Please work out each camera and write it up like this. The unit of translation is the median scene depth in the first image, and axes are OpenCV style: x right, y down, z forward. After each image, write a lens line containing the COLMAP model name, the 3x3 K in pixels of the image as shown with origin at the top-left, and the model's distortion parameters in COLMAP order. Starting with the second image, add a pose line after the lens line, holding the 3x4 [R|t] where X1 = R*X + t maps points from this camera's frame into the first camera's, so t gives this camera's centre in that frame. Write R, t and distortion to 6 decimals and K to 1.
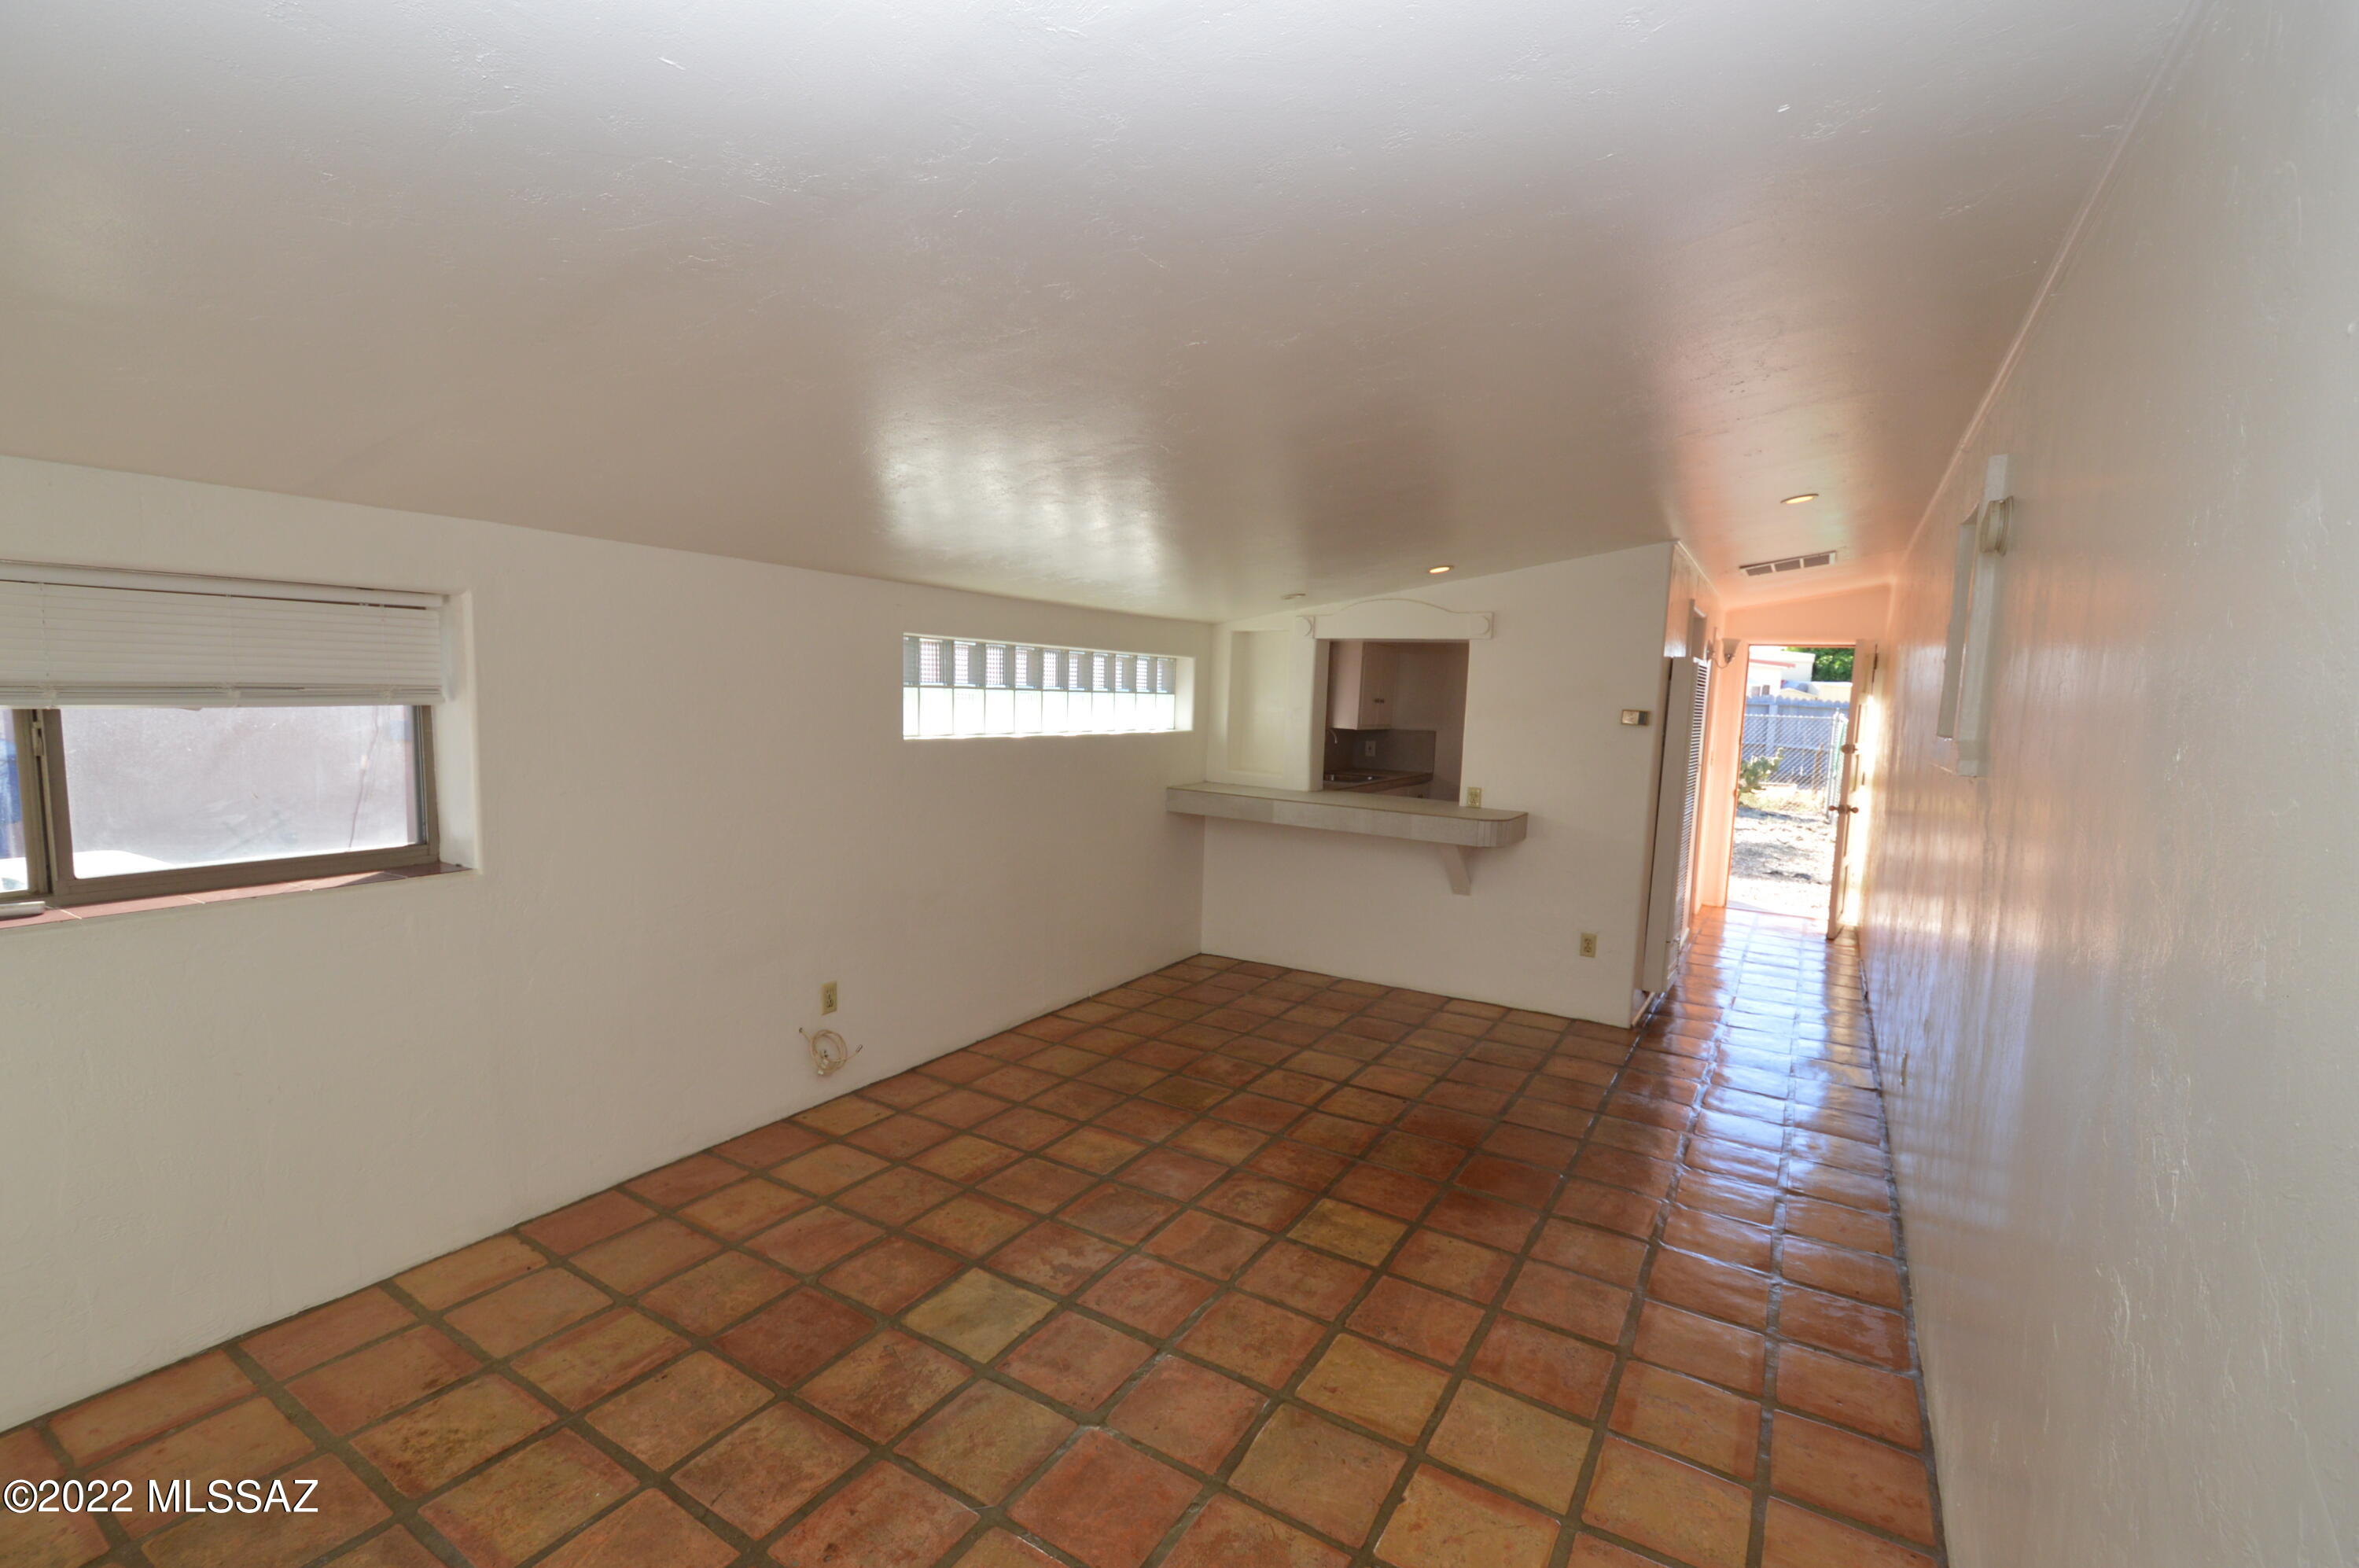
lens RADIAL K [[1036.0, 0, 1179.5], [0, 1036.0, 784.0], [0, 0, 1]] dist [0.002636, -0.007258]
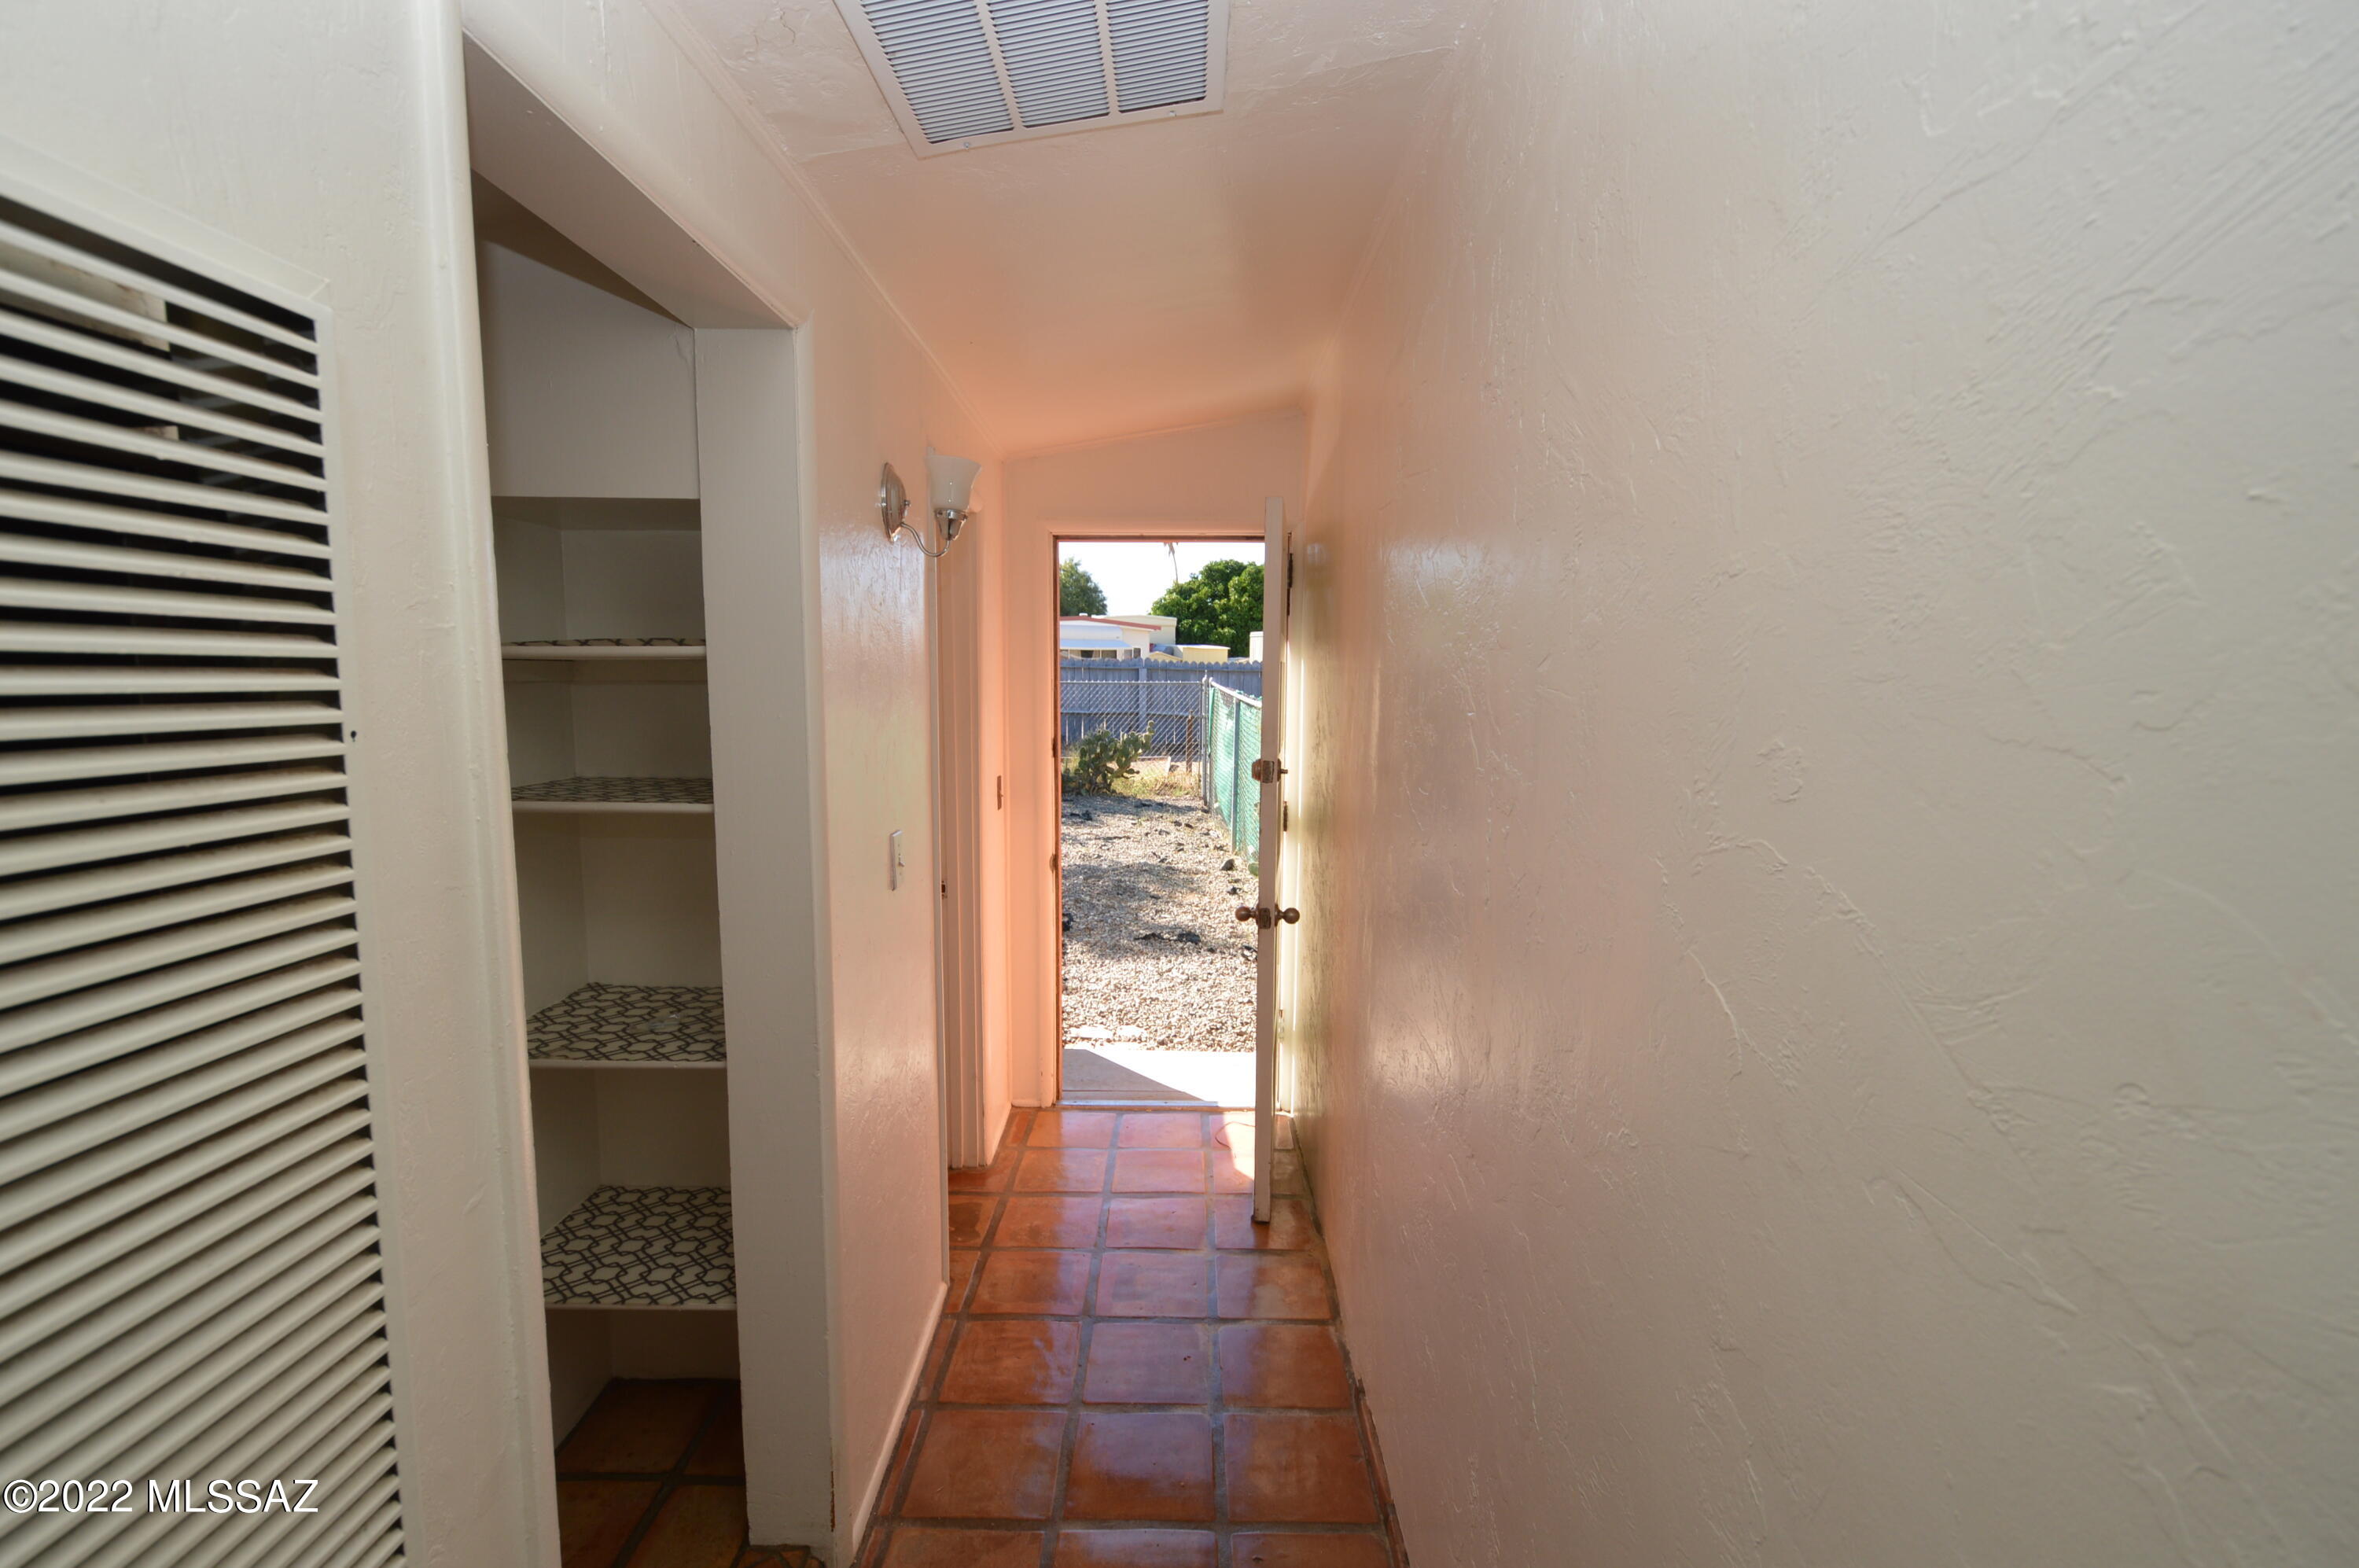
lens RADIAL K [[1052.5, 0, 1179.5], [0, 1052.5, 784.0], [0, 0, 1]] dist [-0.000151, -0.000094]
pose [[0.852759, -0.091420, 0.514241, 0.779685], [0.079602, 0.995809, 0.045030, -0.098009], [-0.516203, 0.002535, 0.856463, 1.284052]]
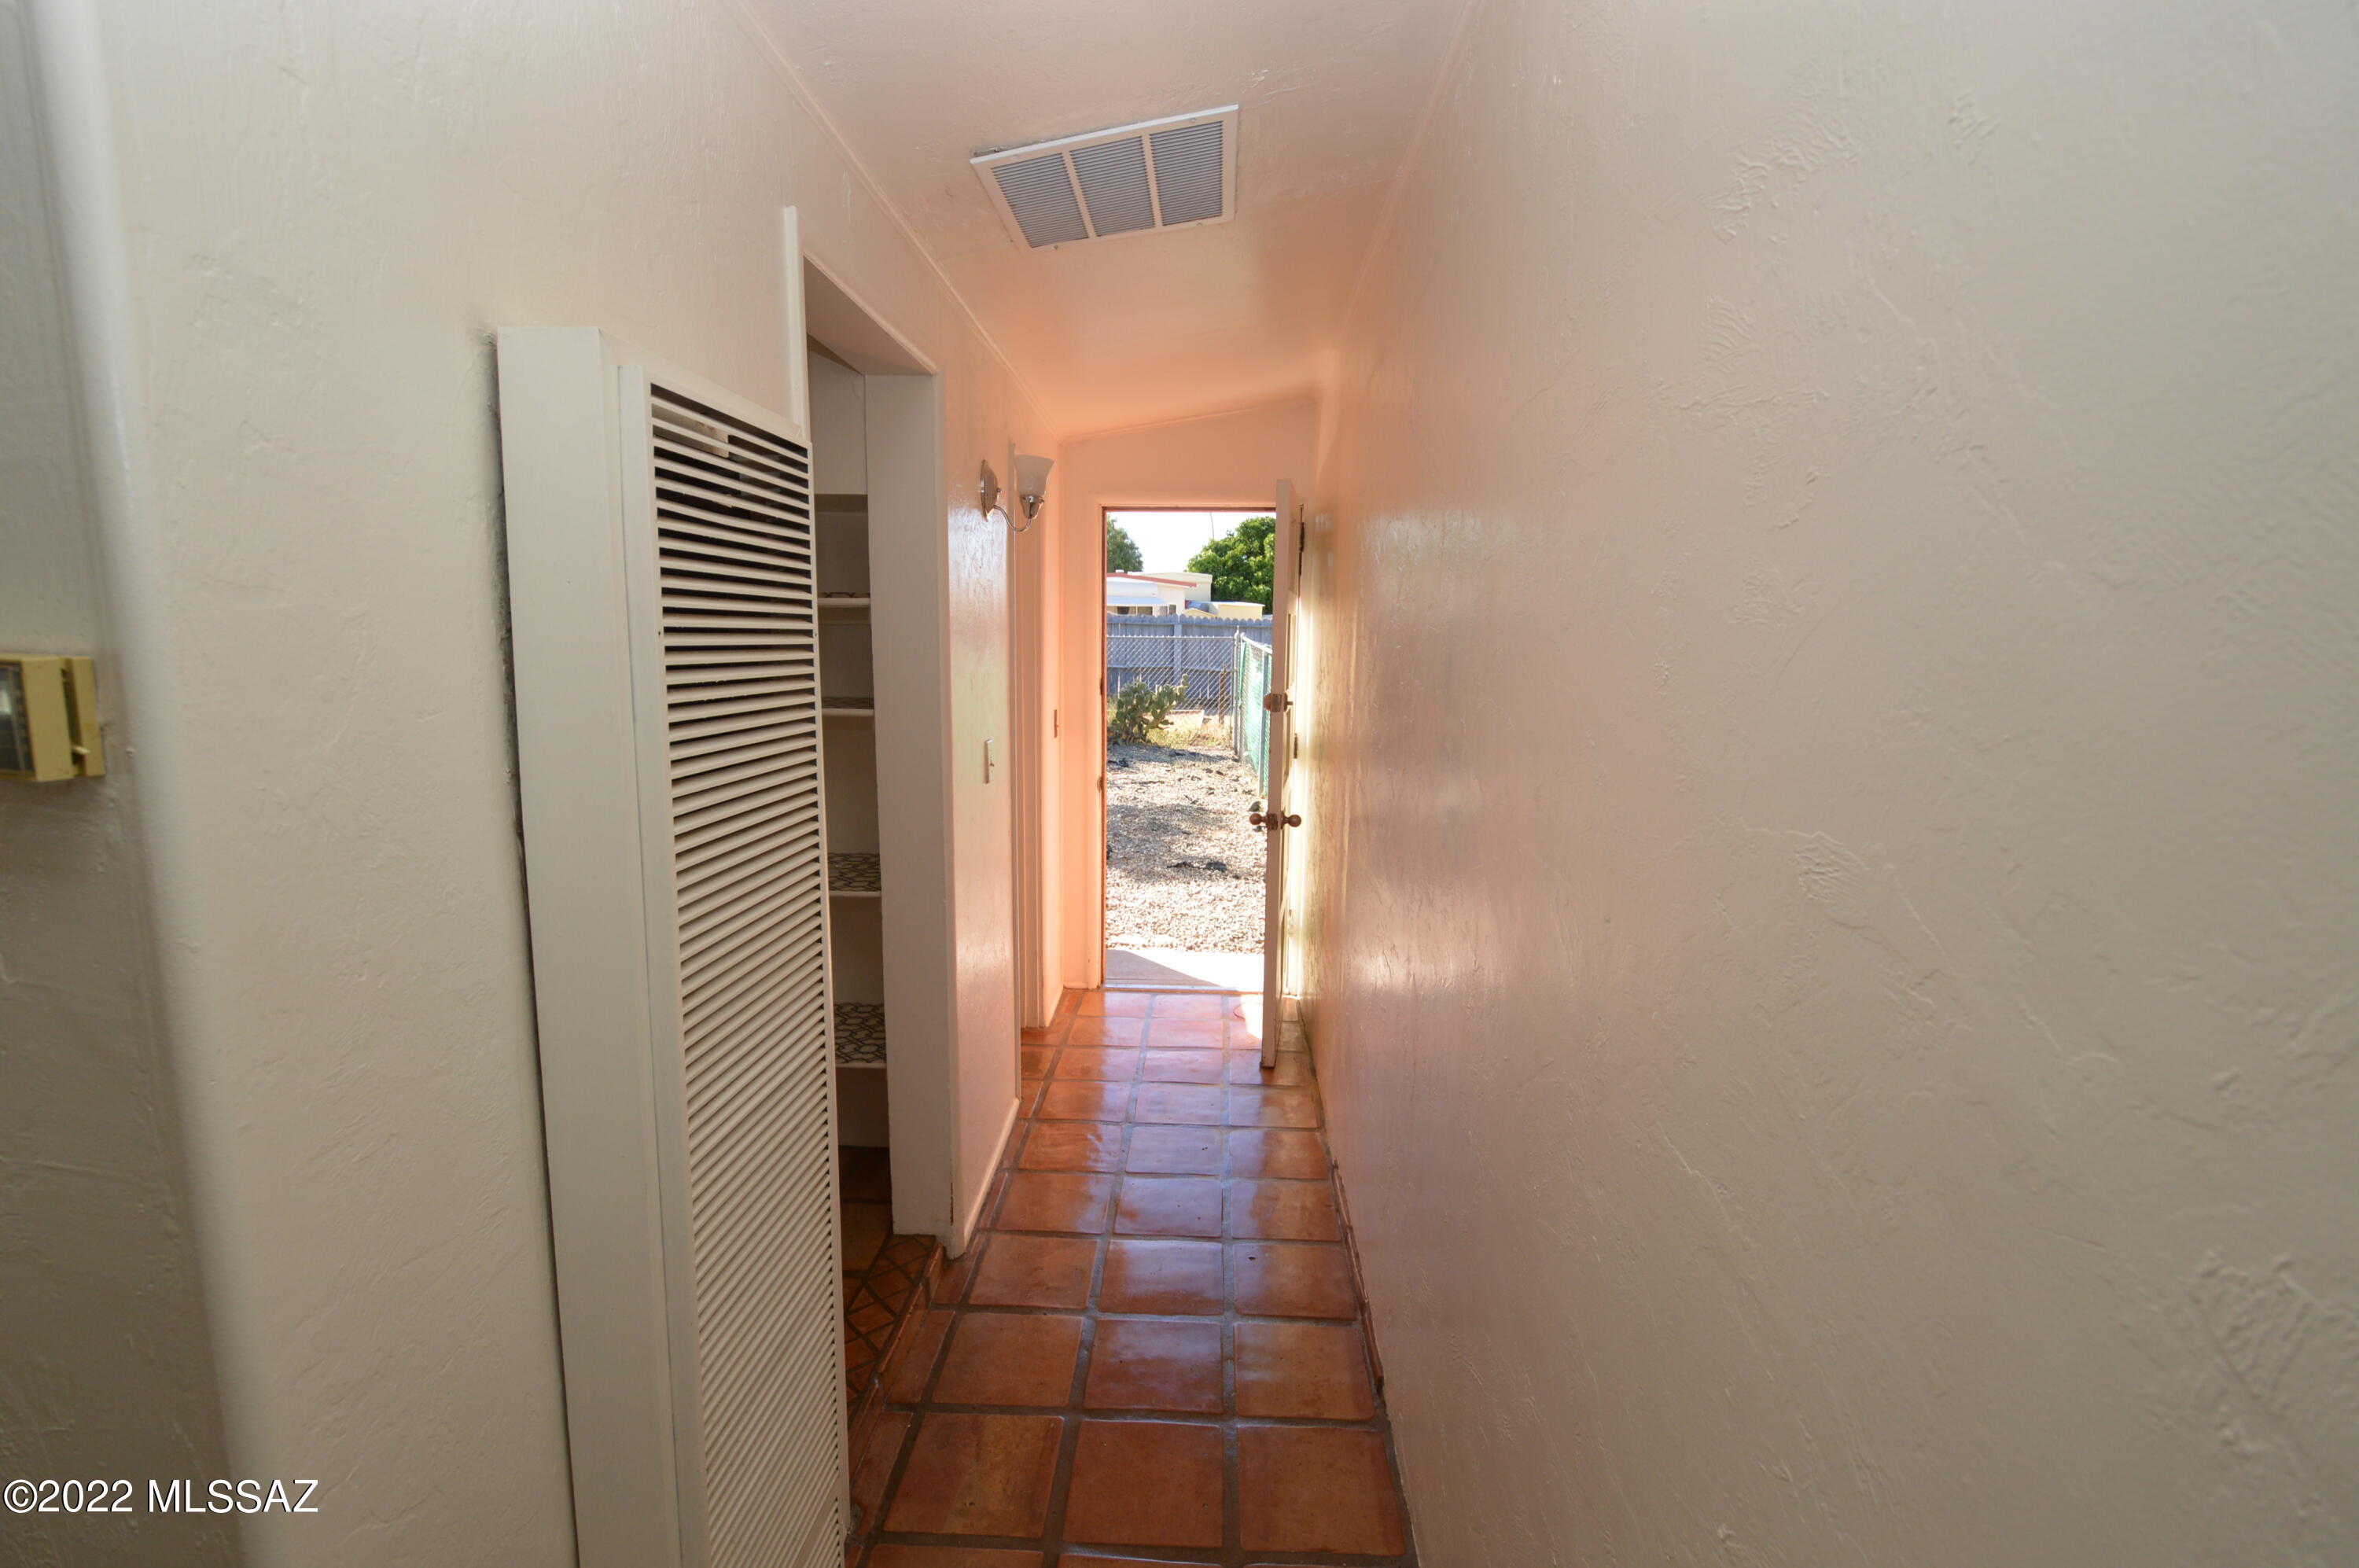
lens RADIAL K [[1049.3, 0, 1179.5], [0, 1049.3, 784.0], [0, 0, 1]] dist [0.000852, -0.000234]
pose [[0.869881, -0.102715, 0.482449, 0.687121], [0.071497, 0.994005, 0.082713, -0.078419], [-0.488052, -0.037457, 0.872010, 1.117615]]
